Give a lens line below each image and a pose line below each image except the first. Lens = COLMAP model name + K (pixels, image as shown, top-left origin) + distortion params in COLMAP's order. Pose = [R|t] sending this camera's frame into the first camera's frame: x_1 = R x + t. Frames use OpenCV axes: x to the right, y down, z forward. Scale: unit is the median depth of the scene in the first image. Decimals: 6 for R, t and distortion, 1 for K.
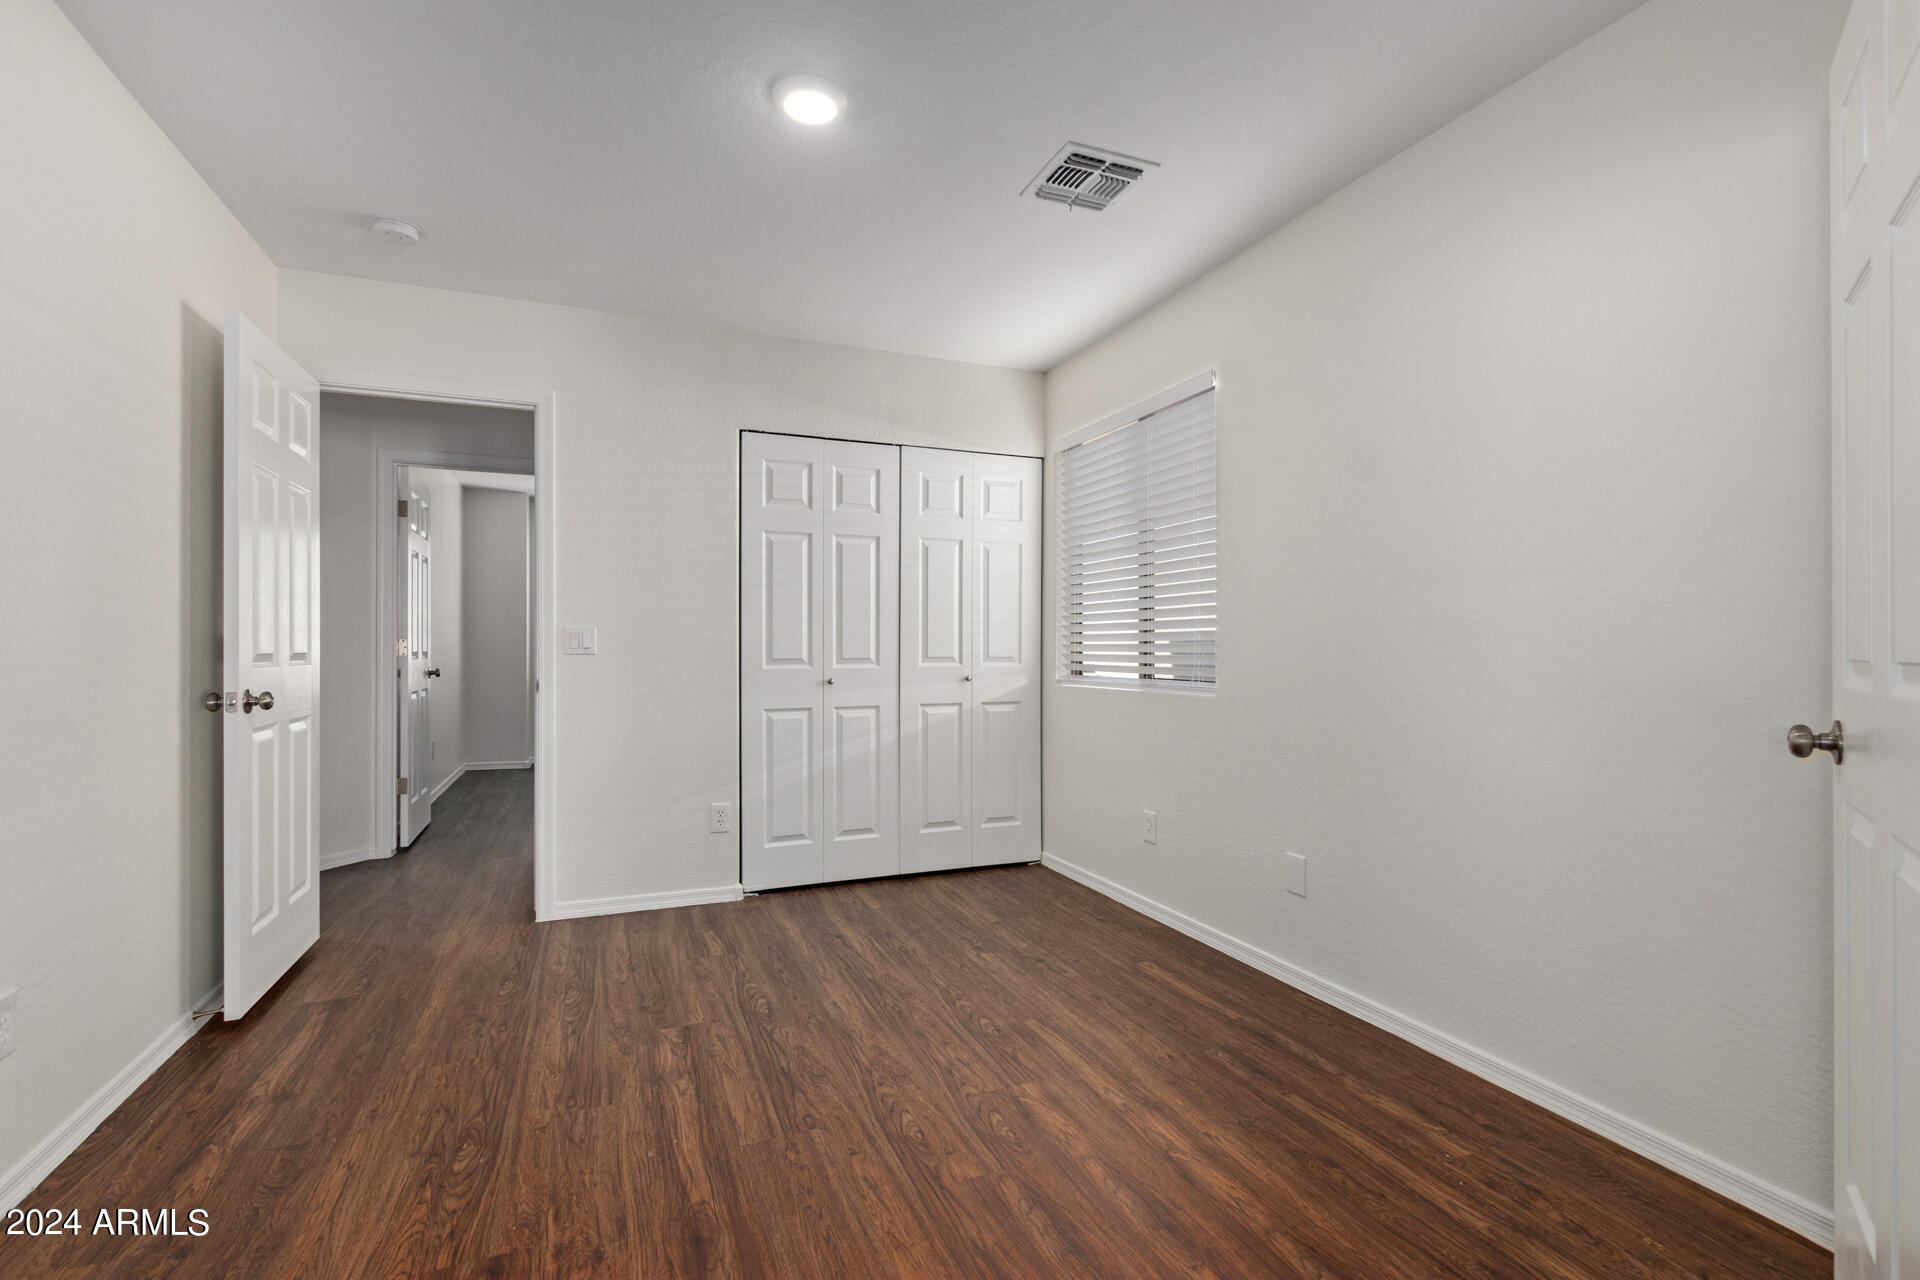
lens RADIAL K [[881.7, 0, 970.7], [0, 881.7, 642.3], [0, 0, 1]] dist [0.006296, -0.004009]
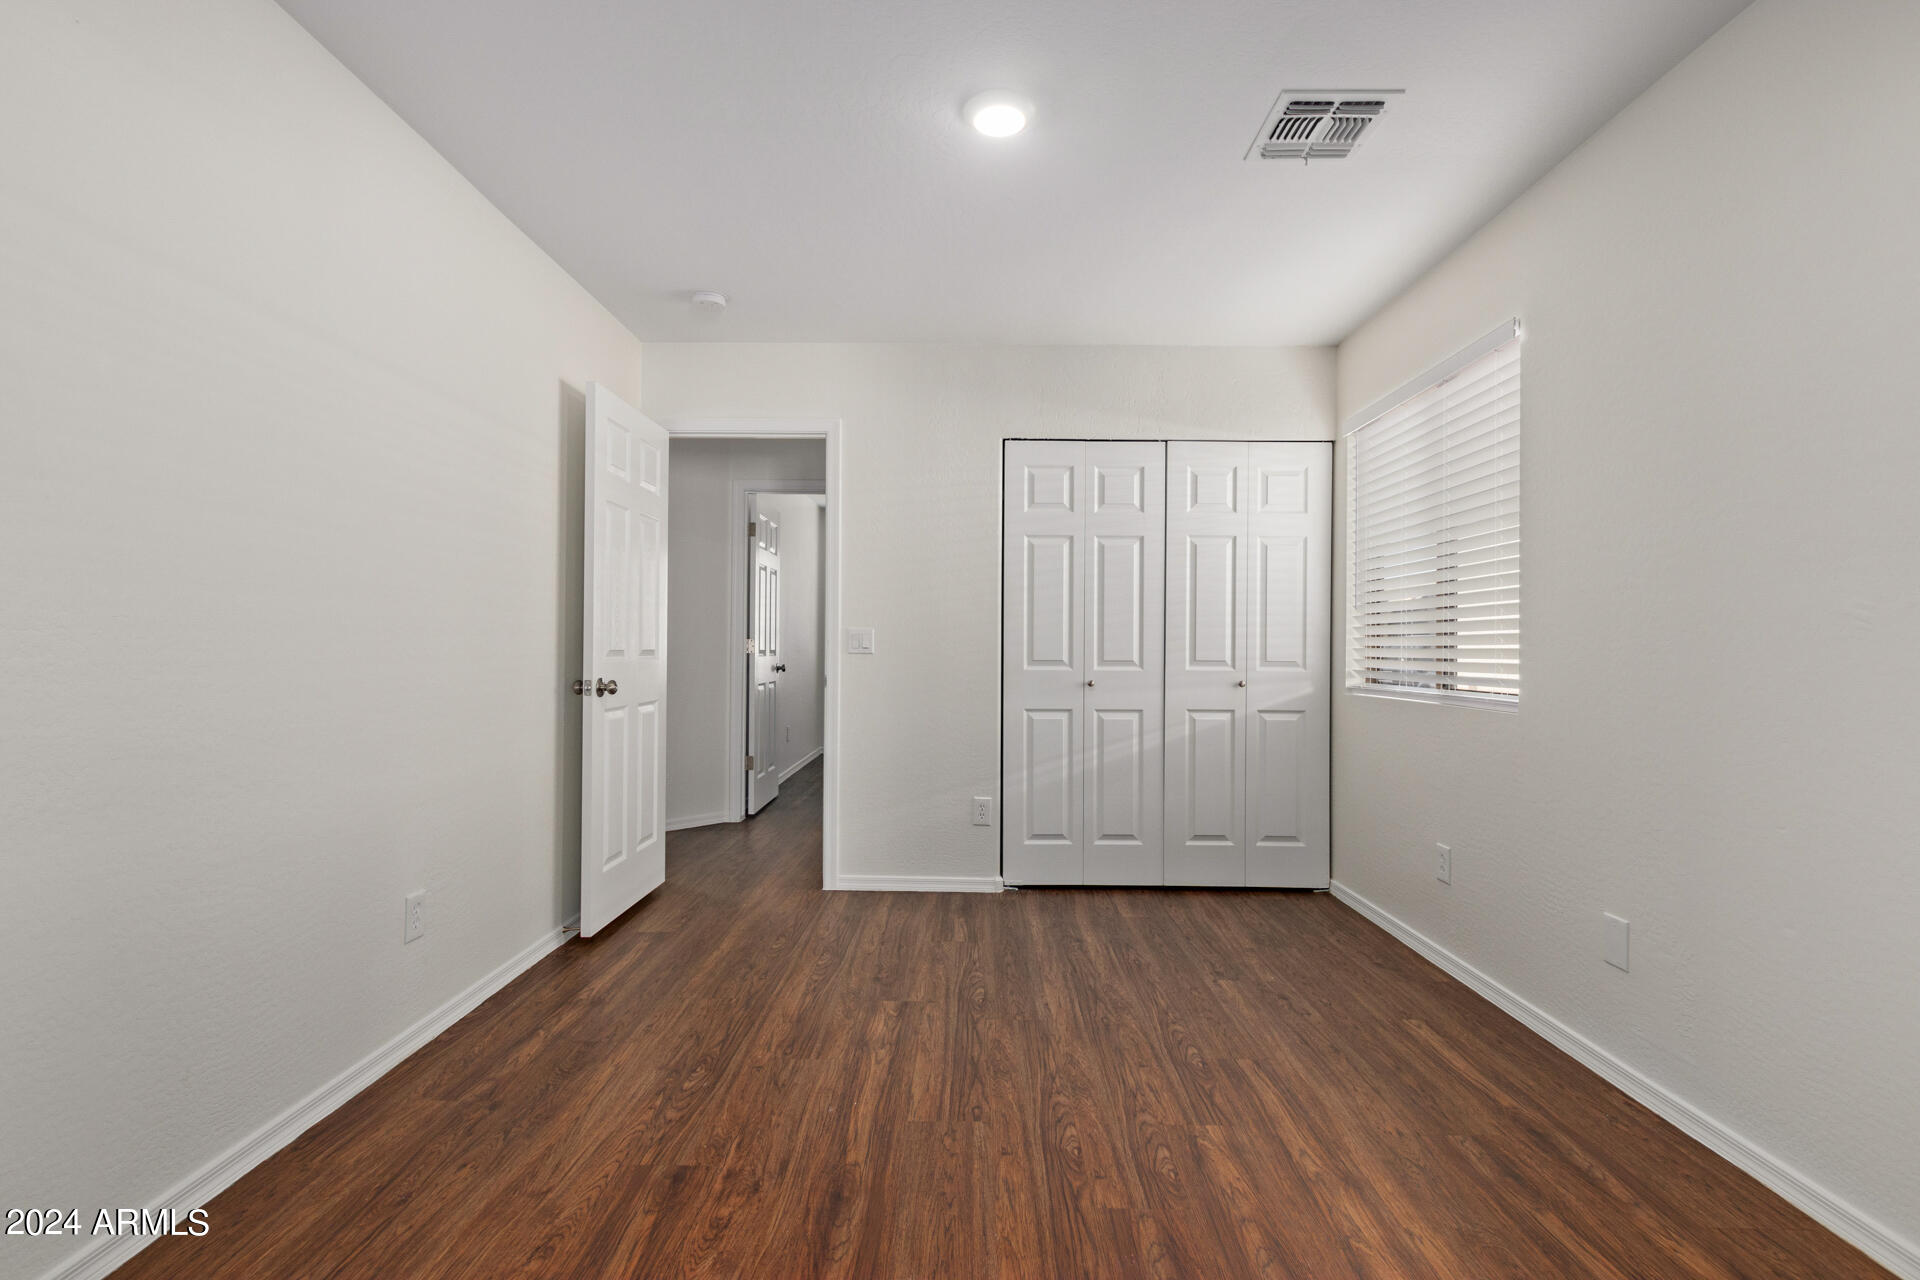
lens RADIAL K [[881.7, 0, 949.0], [0, 881.7, 638.7], [0, 0, 1]] dist [0.006296, -0.004009]
pose [[0.916677, 0.003810, -0.399610, 0.143342], [-0.006454, 0.999965, -0.005273, 0.000064], [0.399576, 0.007413, 0.916670, 0.035628]]
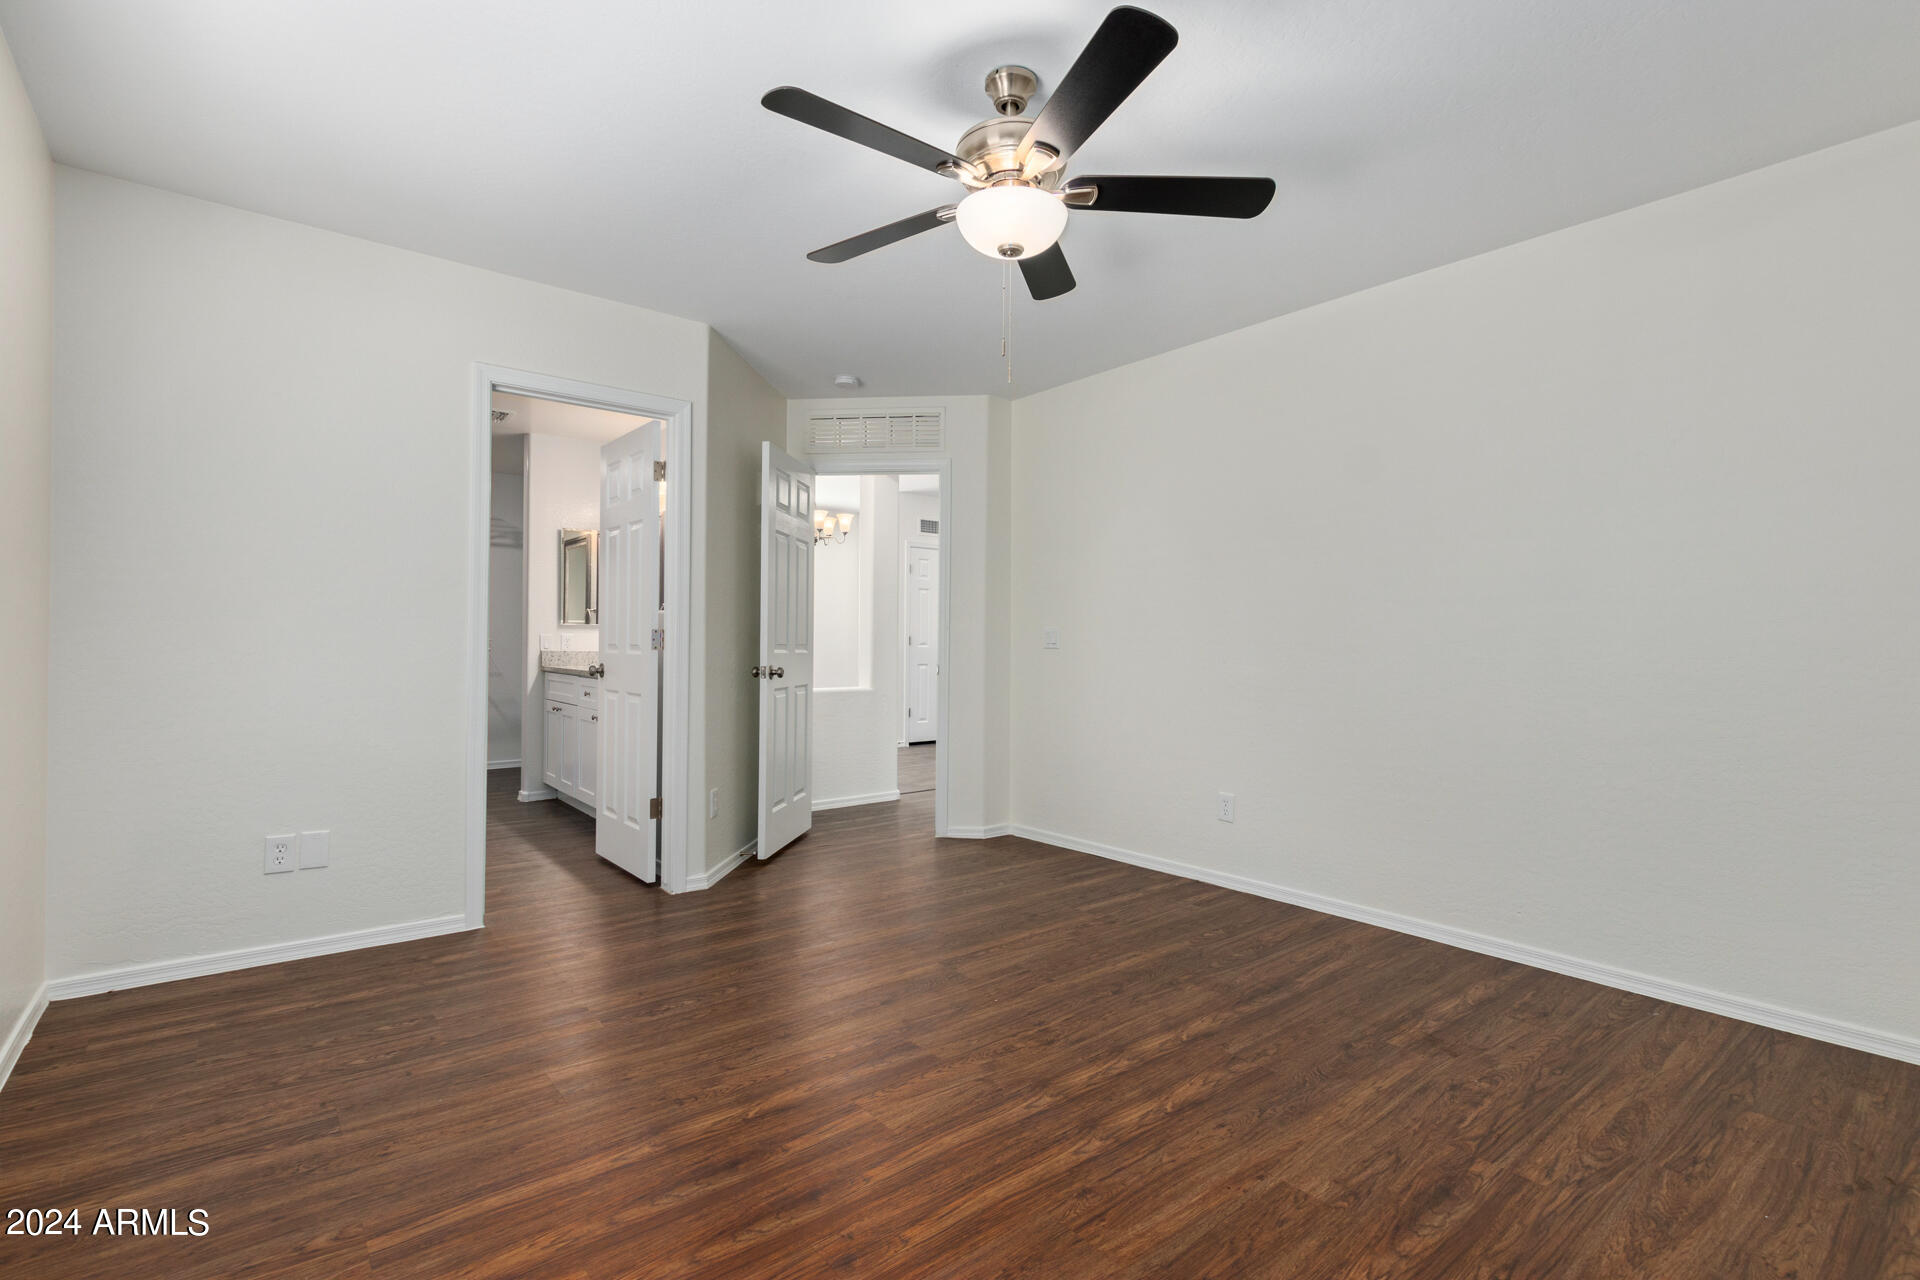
lens RADIAL K [[881.7, 0, 965.1], [0, 881.7, 598.7], [0, 0, 1]] dist [0.006296, -0.004009]
pose [[0.297601, -0.044533, -0.953651, 0.863035], [0.000232, 0.998915, -0.046574, 0.005354], [0.954690, 0.013640, 0.297288, 0.822055]]
